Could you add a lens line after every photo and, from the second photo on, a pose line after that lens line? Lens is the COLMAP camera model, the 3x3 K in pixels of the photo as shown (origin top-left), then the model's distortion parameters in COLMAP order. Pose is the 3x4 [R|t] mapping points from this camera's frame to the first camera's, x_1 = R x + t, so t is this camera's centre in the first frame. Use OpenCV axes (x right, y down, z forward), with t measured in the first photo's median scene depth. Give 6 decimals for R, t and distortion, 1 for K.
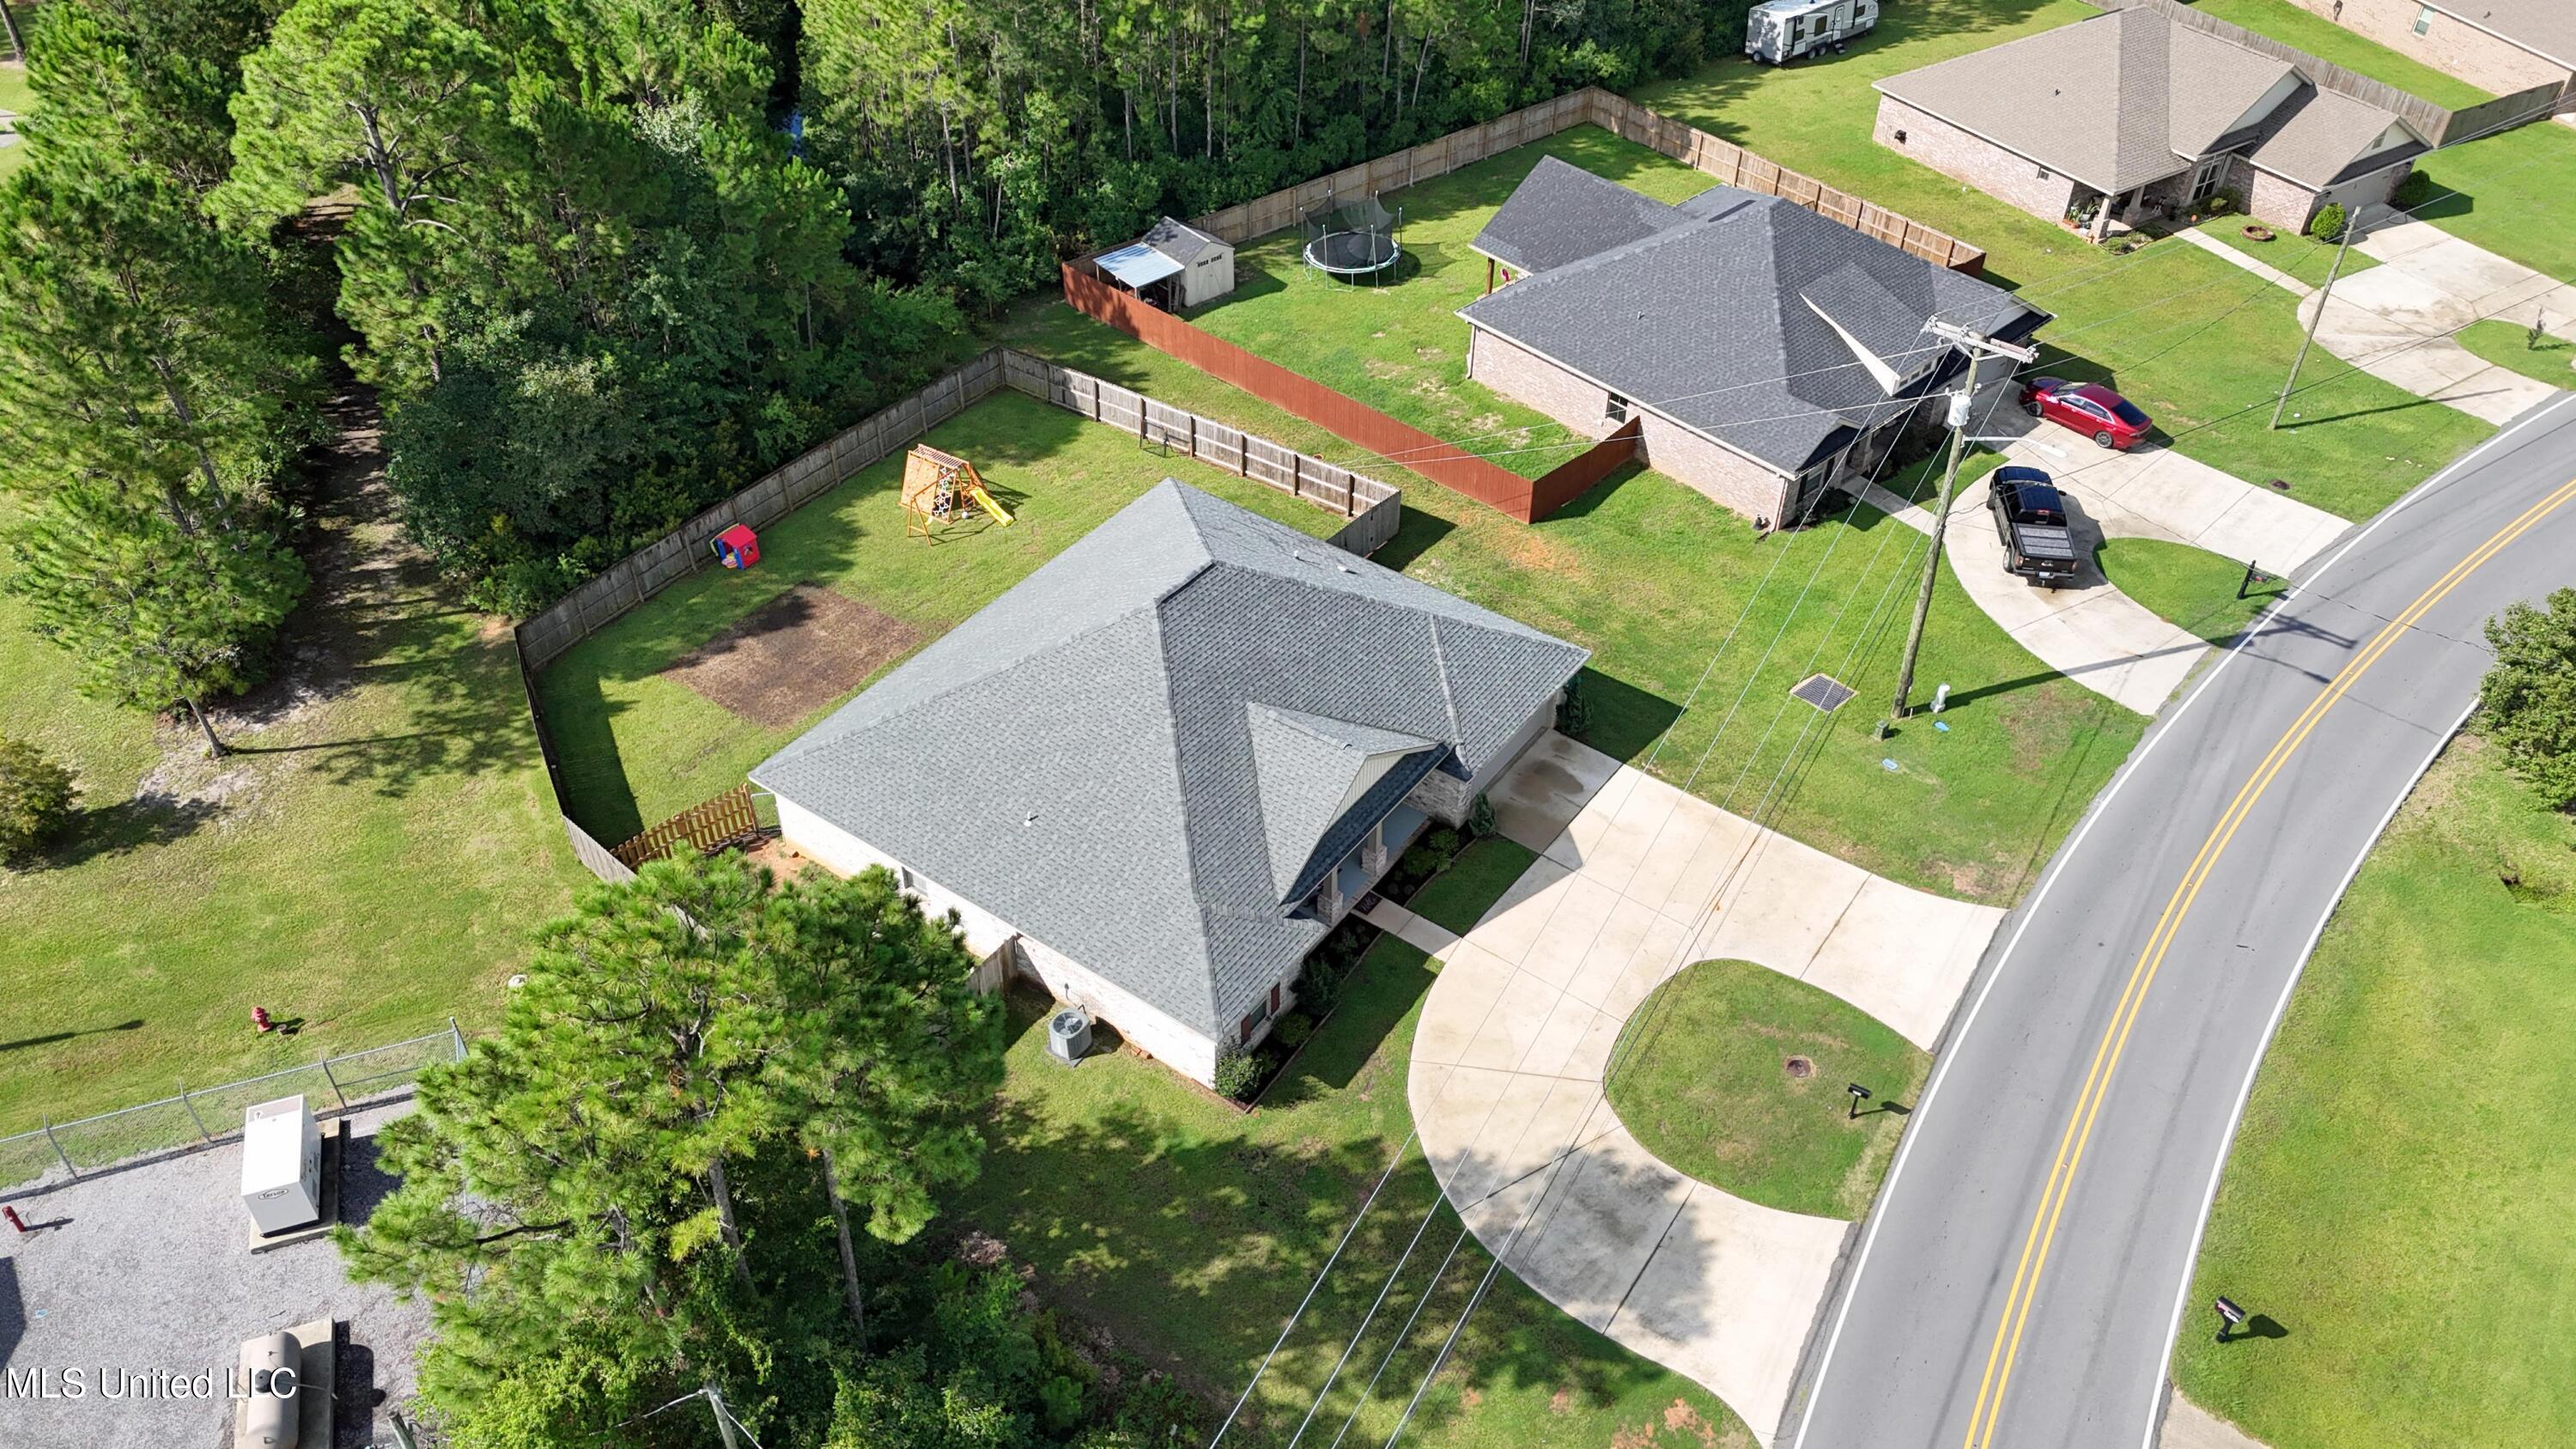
lens RADIAL K [[1891.9, 0, 1288.0], [0, 1891.9, 724.5], [0, 0, 1]] dist [0.061814, -0.055702]
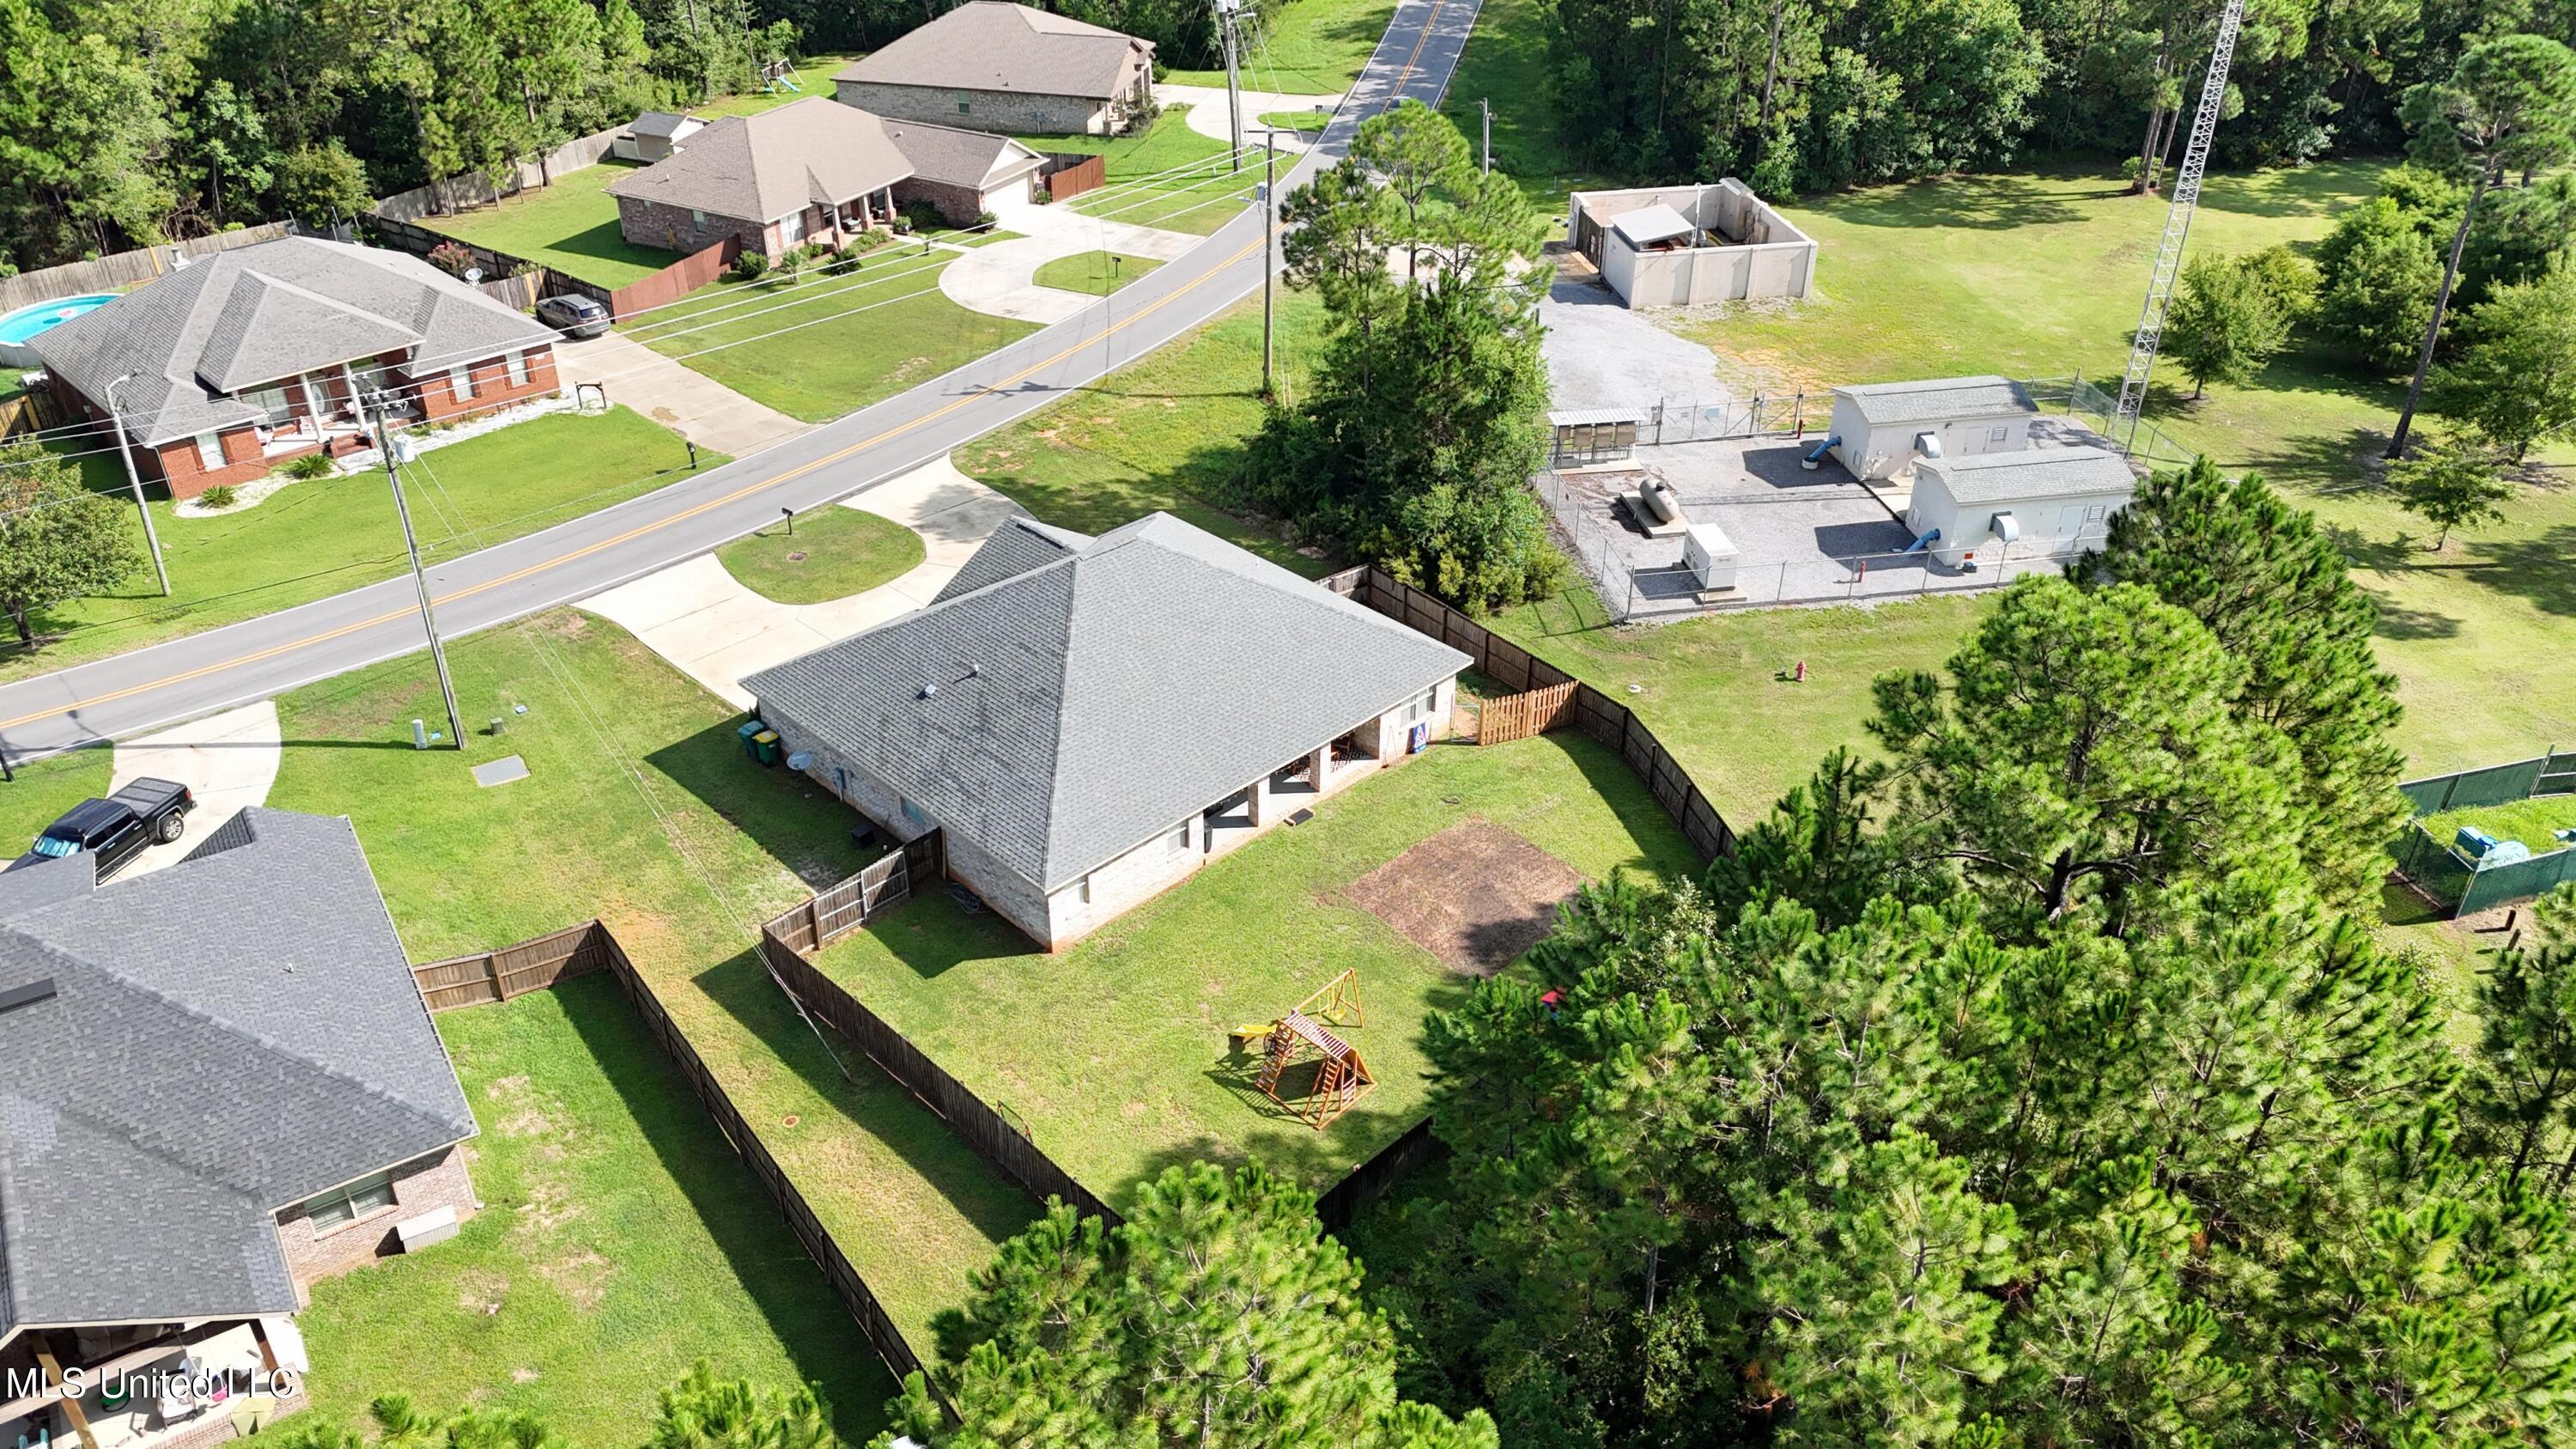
lens RADIAL K [[1897.4, 0, 1299.6], [0, 1897.4, 719.5], [0, 0, 1]] dist [0.059047, -0.039985]
pose [[-0.985953, -0.100217, 0.133618, -0.294333], [0.097163, 0.306556, 0.946881, -0.986439], [-0.135855, 0.946562, -0.292512, 1.218170]]
